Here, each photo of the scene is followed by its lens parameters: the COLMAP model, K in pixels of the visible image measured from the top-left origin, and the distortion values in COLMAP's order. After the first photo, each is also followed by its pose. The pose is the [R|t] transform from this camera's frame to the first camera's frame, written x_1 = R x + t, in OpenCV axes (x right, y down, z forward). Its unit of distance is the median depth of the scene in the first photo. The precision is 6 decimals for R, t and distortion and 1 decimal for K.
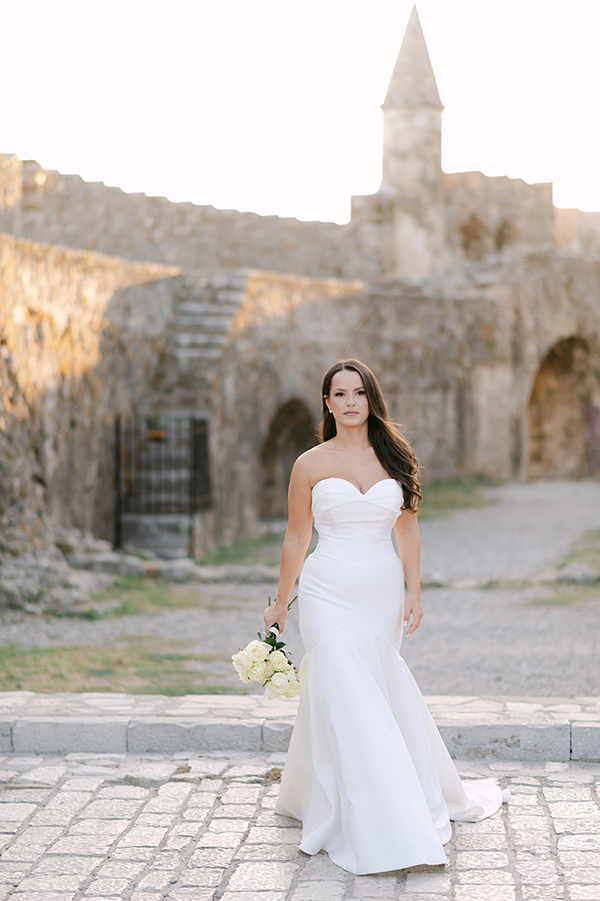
lens RADIAL K [[2392.8, 0, 300.0], [0, 2392.8, 450.5], [0, 0, 1]] dist [0.012748, 0.103993]
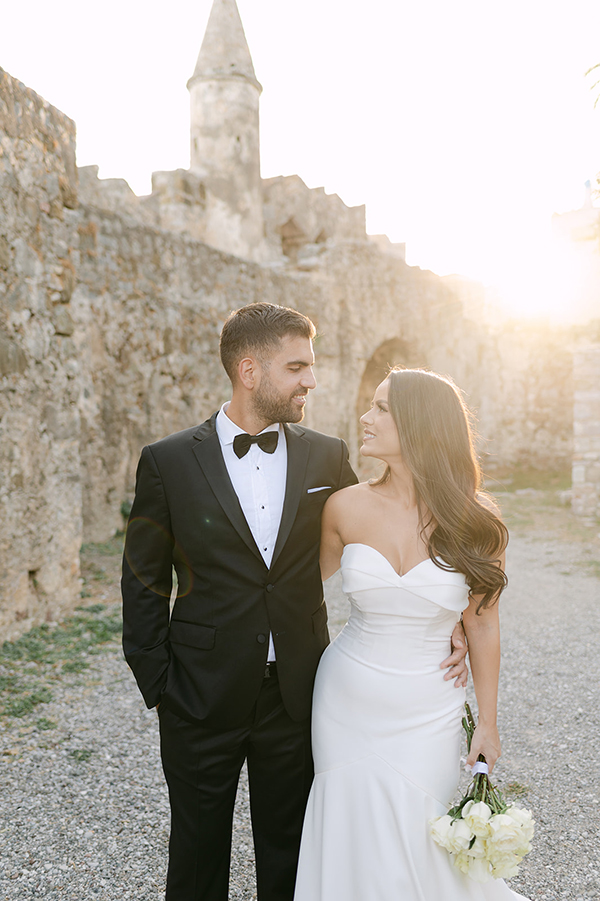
lens RADIAL K [[870.4, 0, 300.0], [0, 870.4, 450.5], [0, 0, 1]] dist [-0.007086, -0.004930]
pose [[0.996020, -0.017194, 0.087456, 0.044584], [0.017188, 0.999852, 0.000831, -0.003429], [-0.087458, 0.000676, 0.996168, 0.670239]]
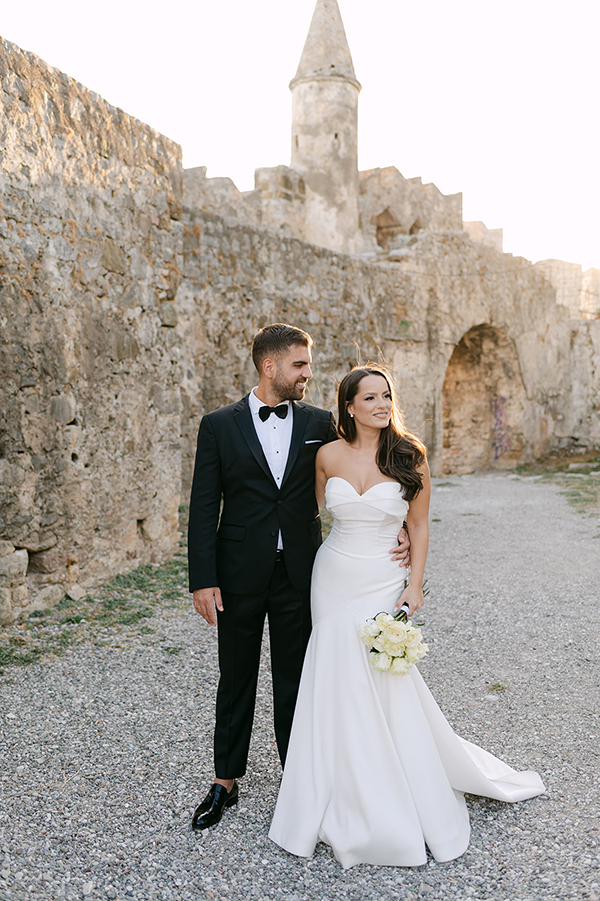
lens RADIAL K [[870.4, 0, 300.0], [0, 870.4, 450.5], [0, 0, 1]] dist [-0.007086, -0.004930]
pose [[0.999385, 0.003846, -0.034866, 0.050171], [-0.003093, 0.999761, 0.021625, -0.002364], [0.034941, -0.021504, 0.999158, 0.646895]]
